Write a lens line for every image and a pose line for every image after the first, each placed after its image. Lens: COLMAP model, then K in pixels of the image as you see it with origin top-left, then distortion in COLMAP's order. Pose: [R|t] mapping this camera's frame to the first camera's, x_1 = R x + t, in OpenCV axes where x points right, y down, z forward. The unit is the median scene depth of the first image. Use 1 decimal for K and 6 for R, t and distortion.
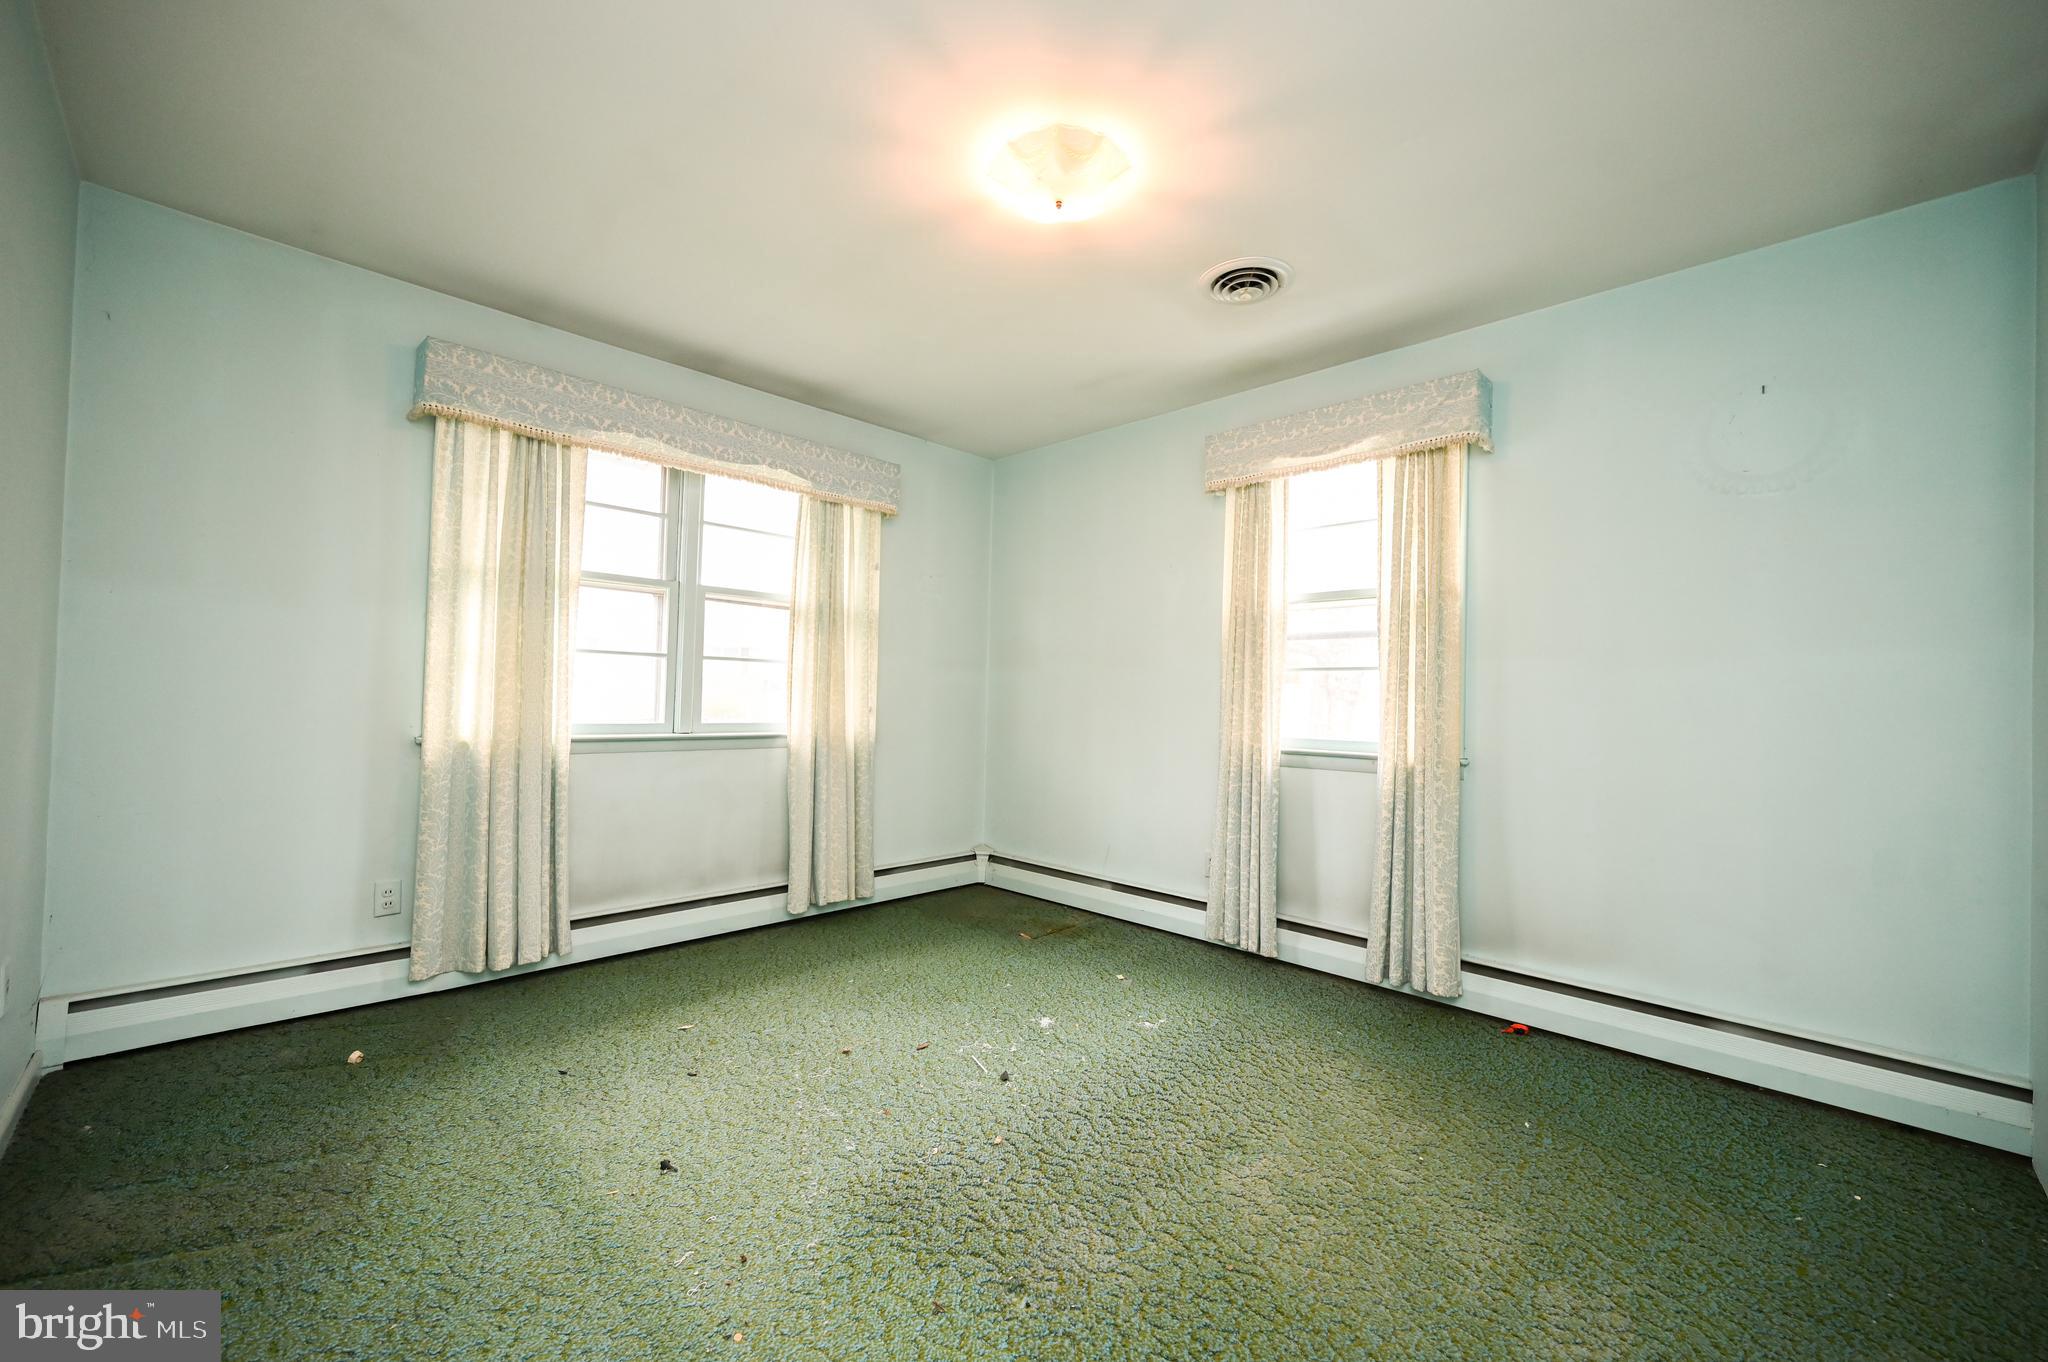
lens RADIAL K [[805.2, 0, 1026.6], [0, 805.2, 682.6], [0, 0, 1]] dist [0.000160, -0.000029]
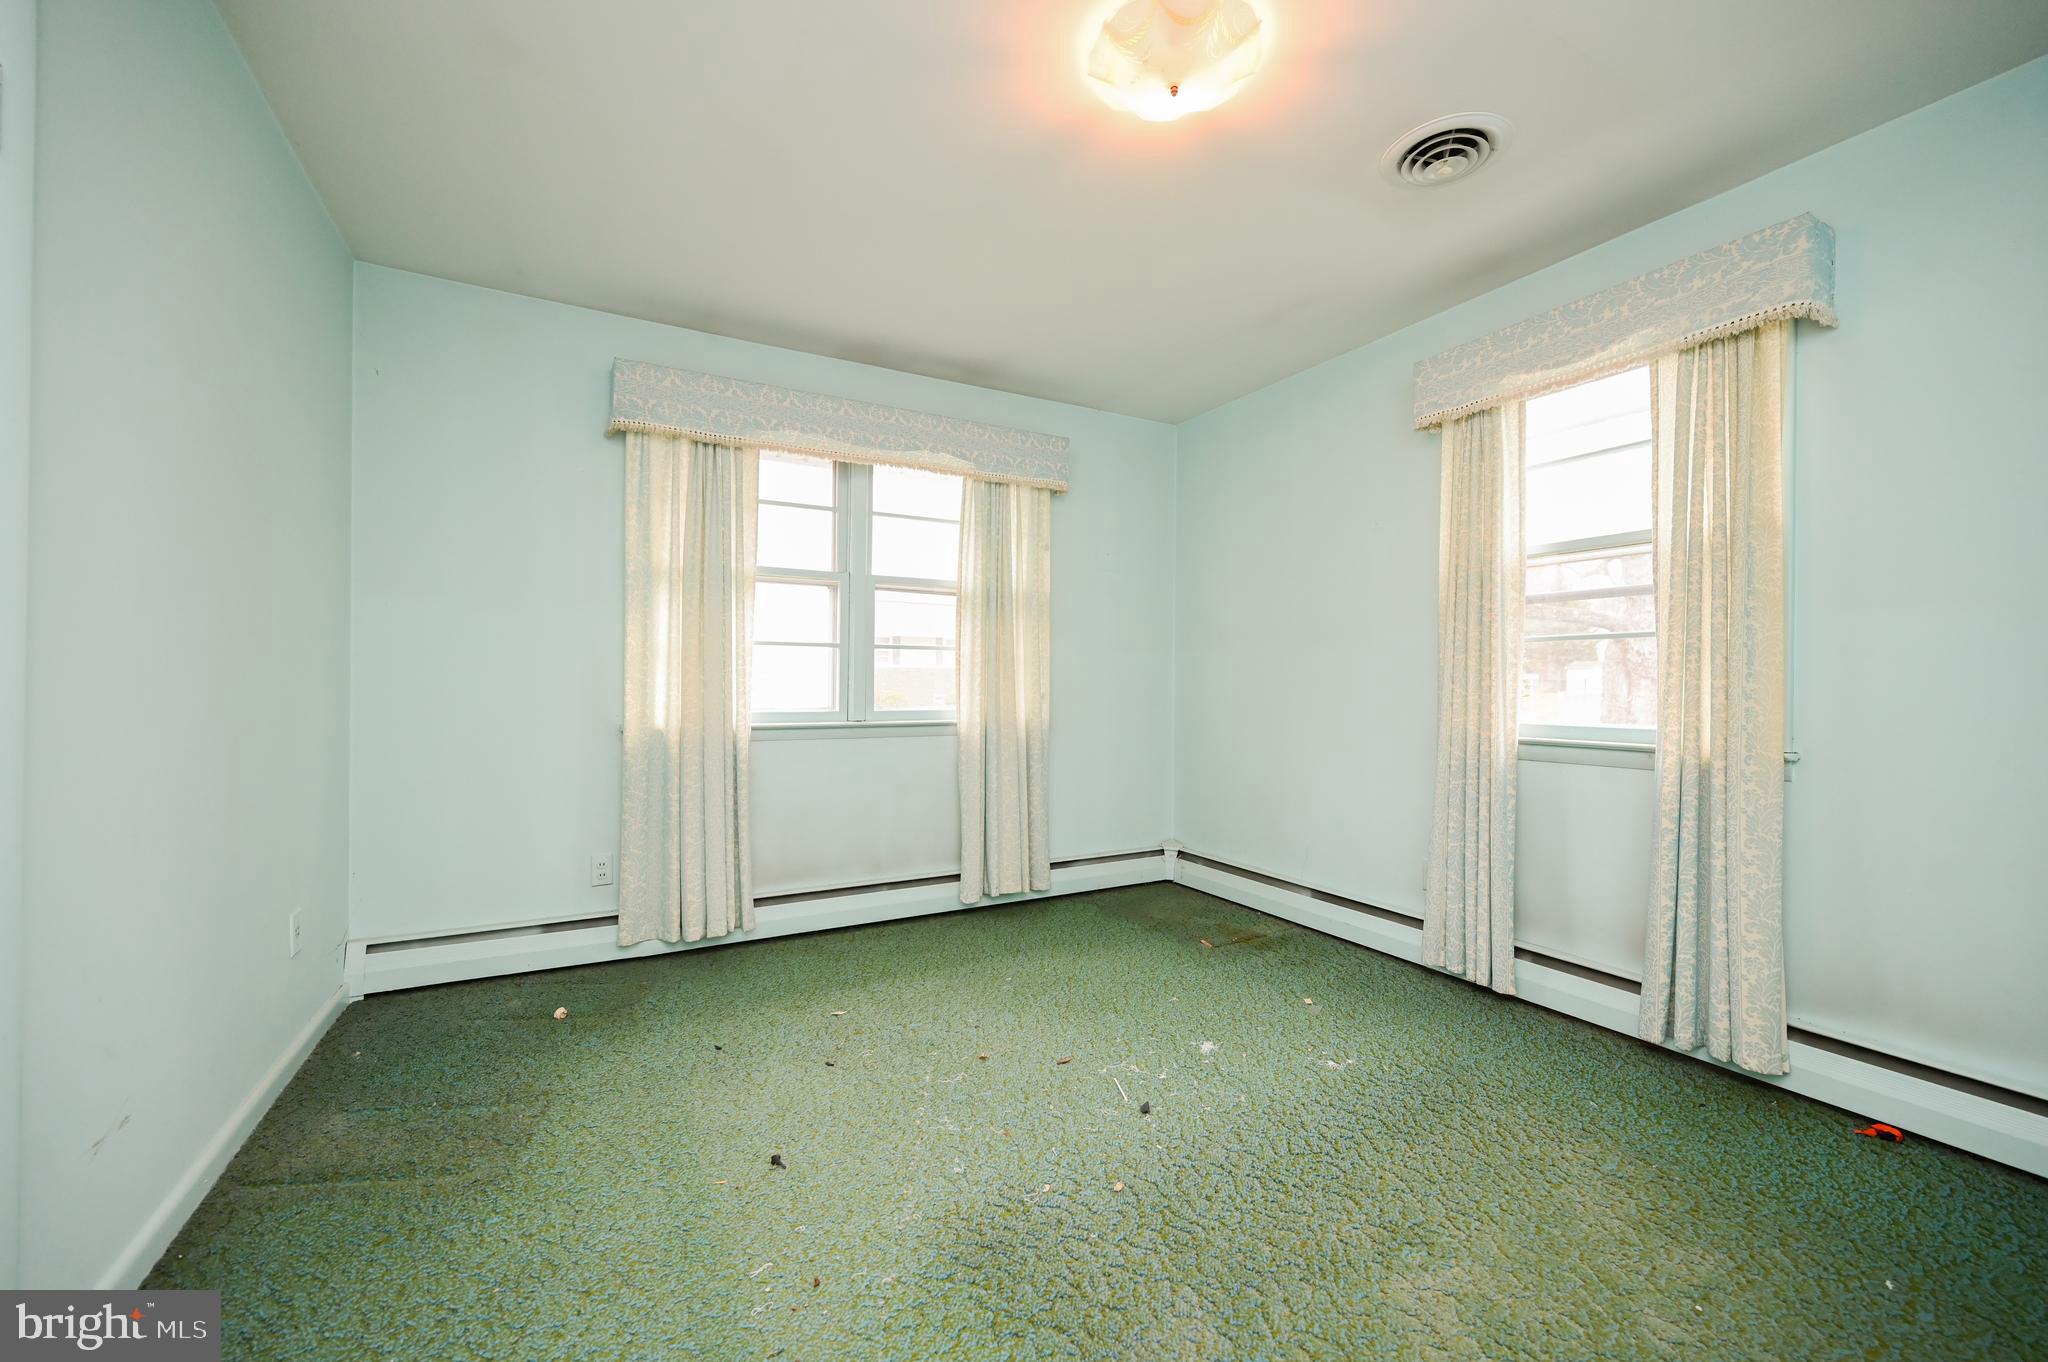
lens RADIAL K [[805.2, 0, 1026.6], [0, 805.2, 682.6], [0, 0, 1]] dist [0.000160, -0.000029]
pose [[0.958023, -0.016686, -0.286204, 0.080849], [0.021428, 0.999680, 0.013447, 0.005437], [0.285888, -0.019015, 0.958074, 0.092706]]
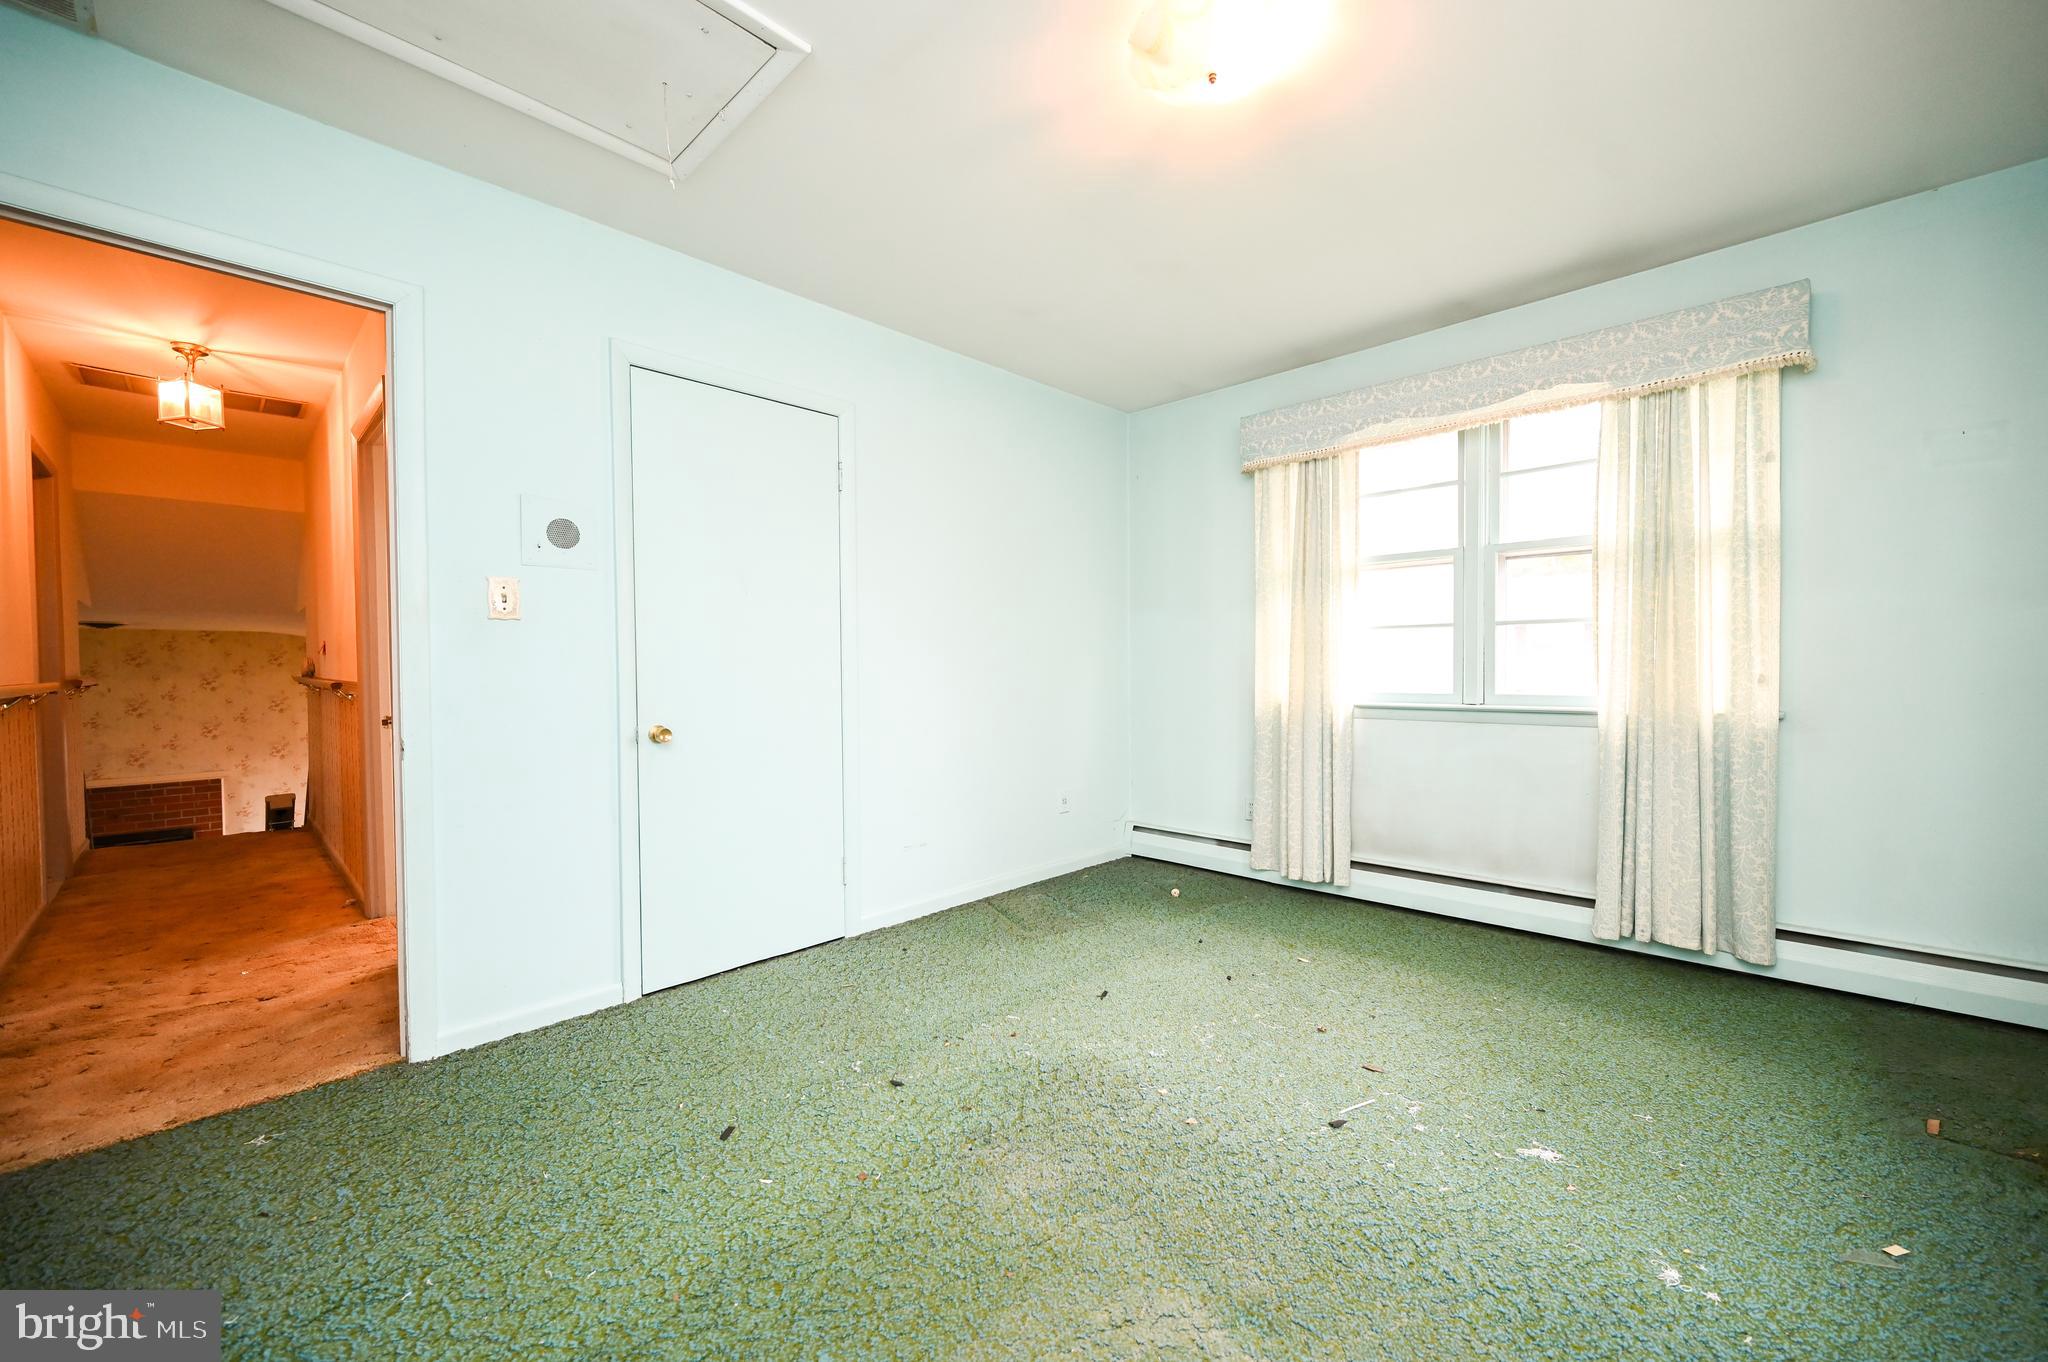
lens RADIAL K [[805.2, 0, 1026.6], [0, 805.2, 682.6], [0, 0, 1]] dist [0.000160, -0.000029]
pose [[0.008422, -0.002996, -0.999960, 0.582001], [0.028629, 0.999586, -0.002754, 0.026949], [0.999555, -0.028605, 0.008504, 0.512036]]
